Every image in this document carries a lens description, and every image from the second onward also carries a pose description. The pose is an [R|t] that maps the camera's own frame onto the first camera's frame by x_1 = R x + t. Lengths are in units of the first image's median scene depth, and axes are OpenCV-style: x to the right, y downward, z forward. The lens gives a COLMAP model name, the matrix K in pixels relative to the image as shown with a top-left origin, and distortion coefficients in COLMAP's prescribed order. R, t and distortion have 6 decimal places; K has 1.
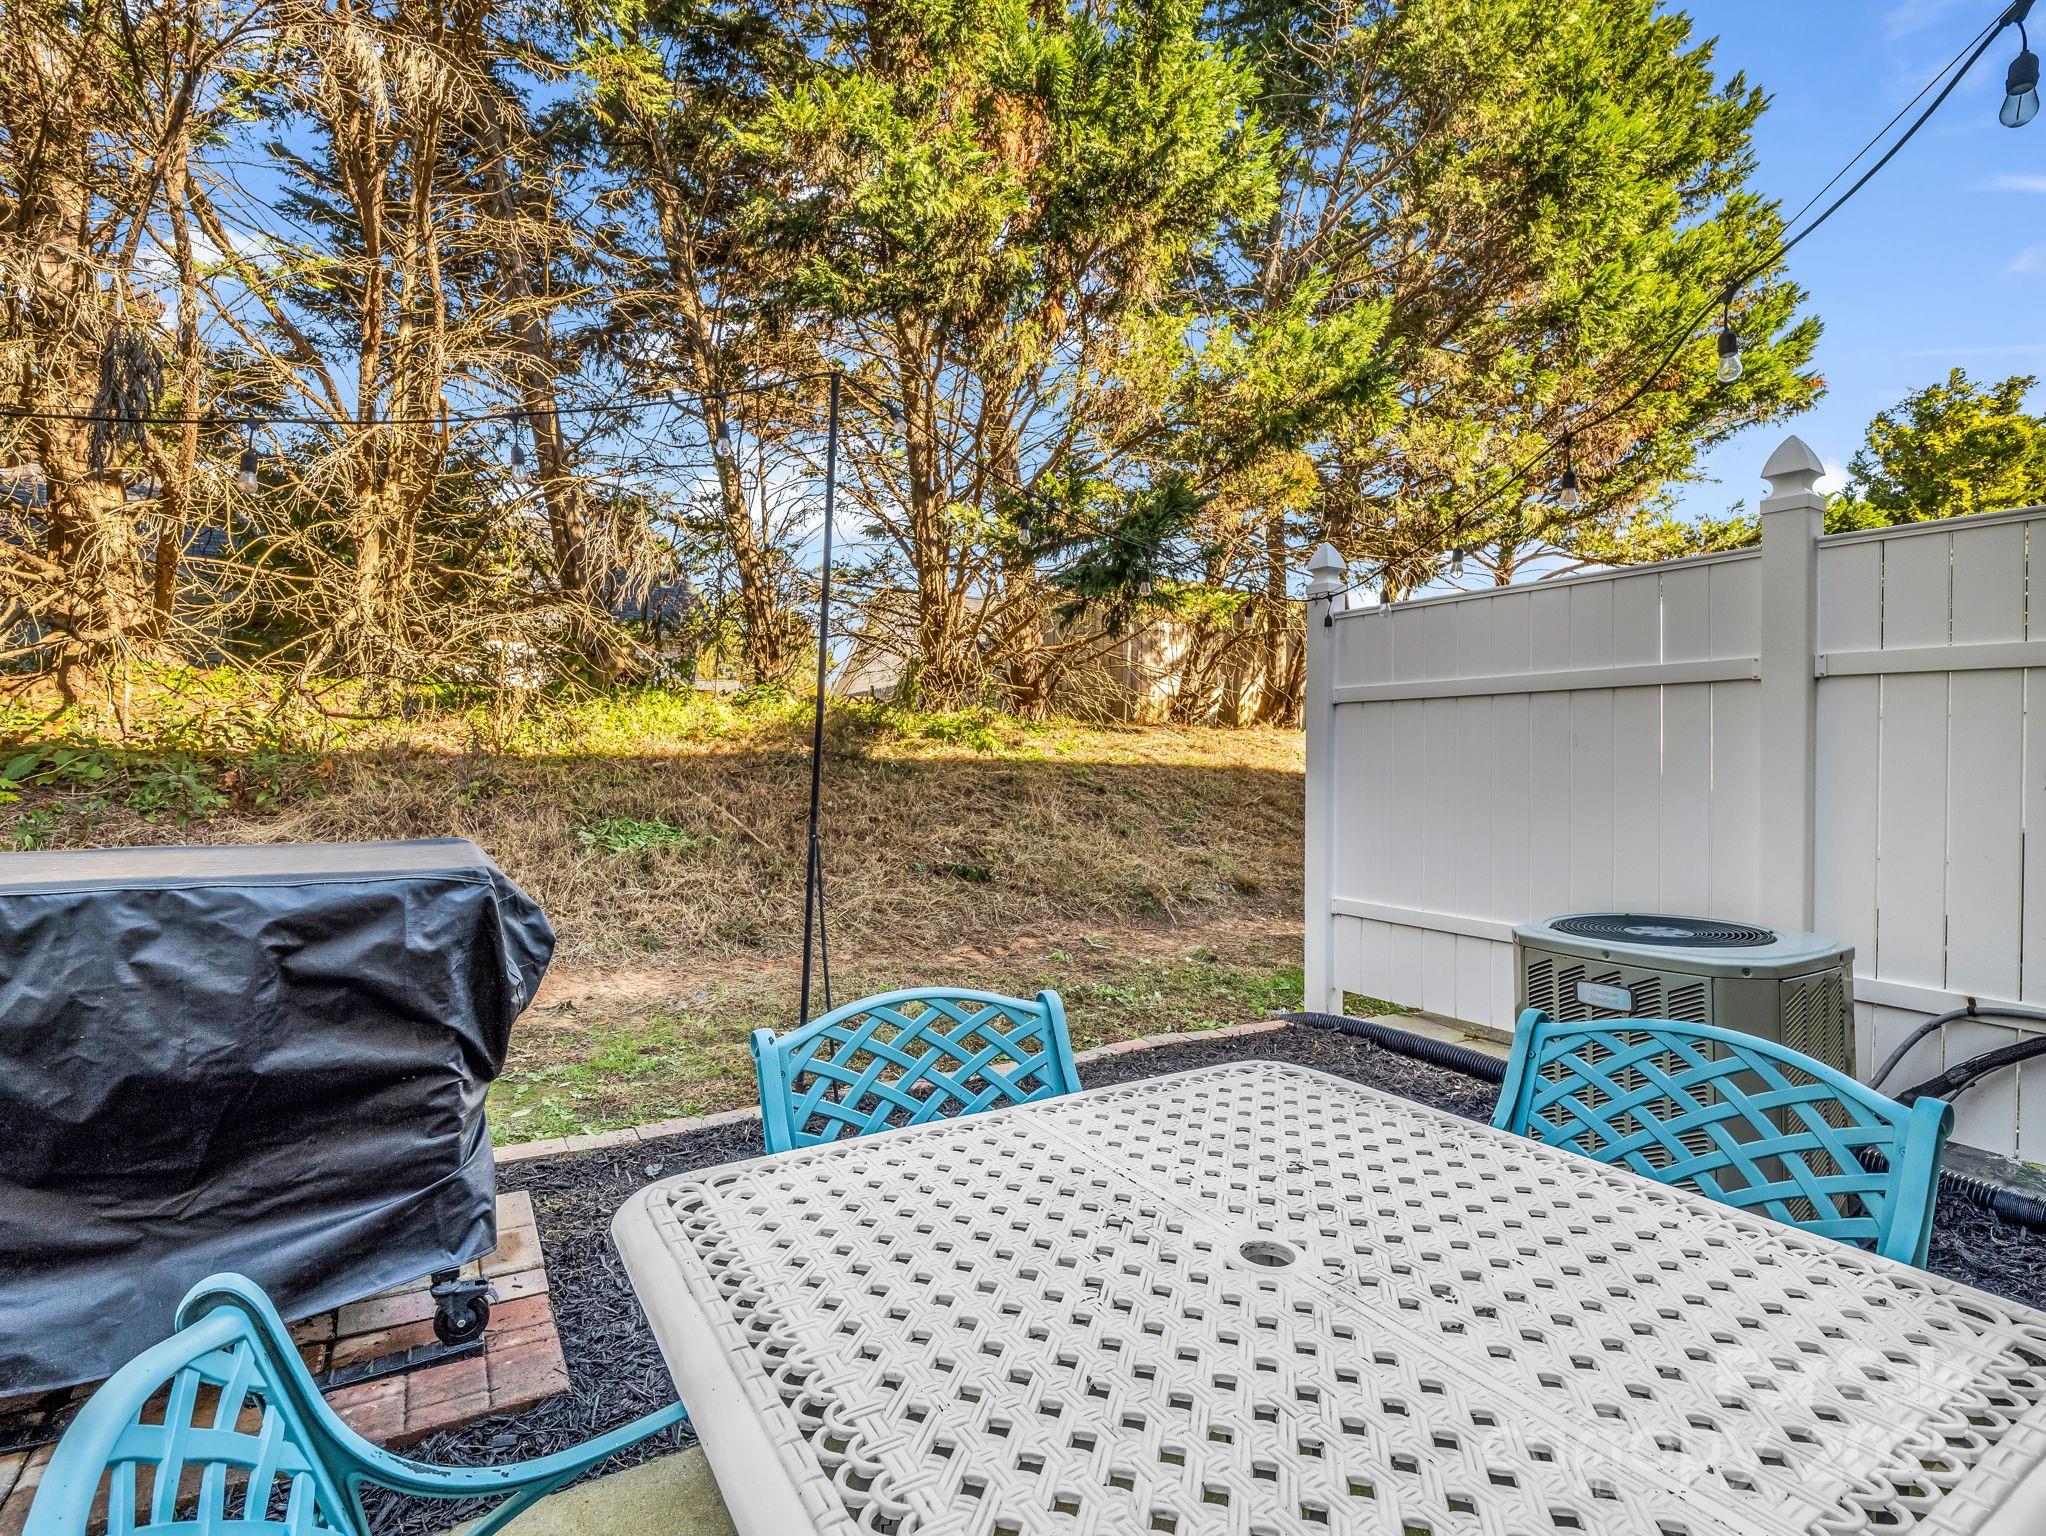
lens RADIAL K [[1003.7, 0, 1021.8], [0, 1003.7, 747.8], [0, 0, 1]] dist [-0.013638, -0.000512]
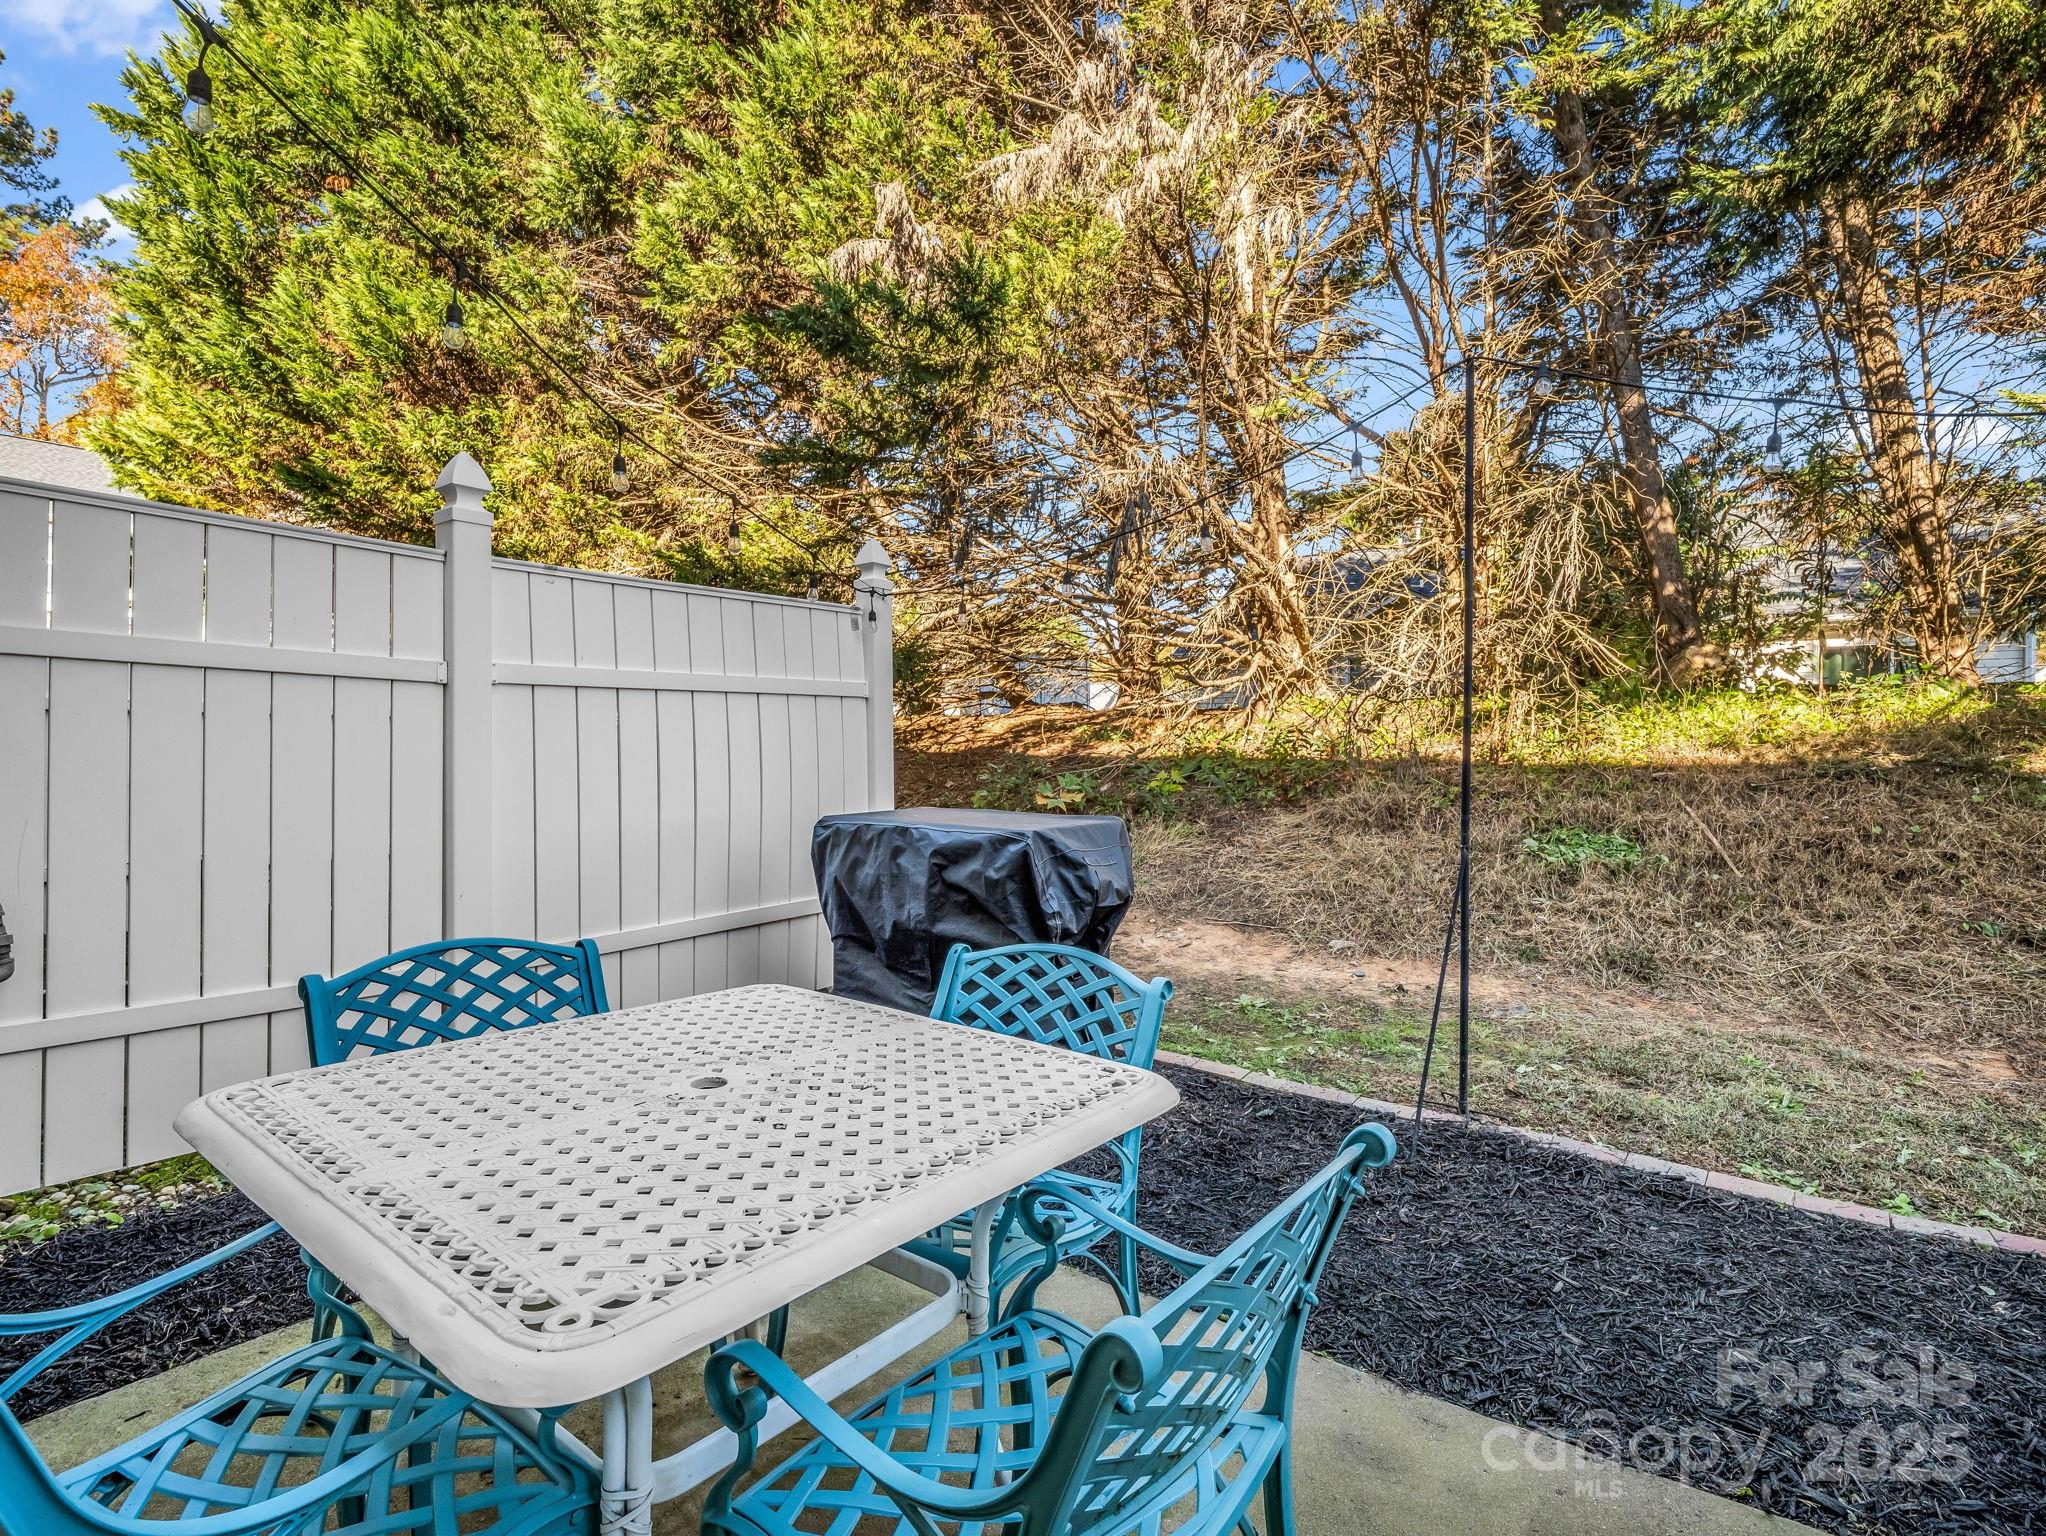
lens RADIAL K [[1003.7, 0, 1021.8], [0, 1003.7, 747.8], [0, 0, 1]] dist [-0.013638, -0.000512]
pose [[0.350090, -0.013483, -0.936619, 0.922772], [0.002723, 0.999907, -0.013376, 0.011730], [0.936712, 0.002133, 0.350094, 0.459887]]
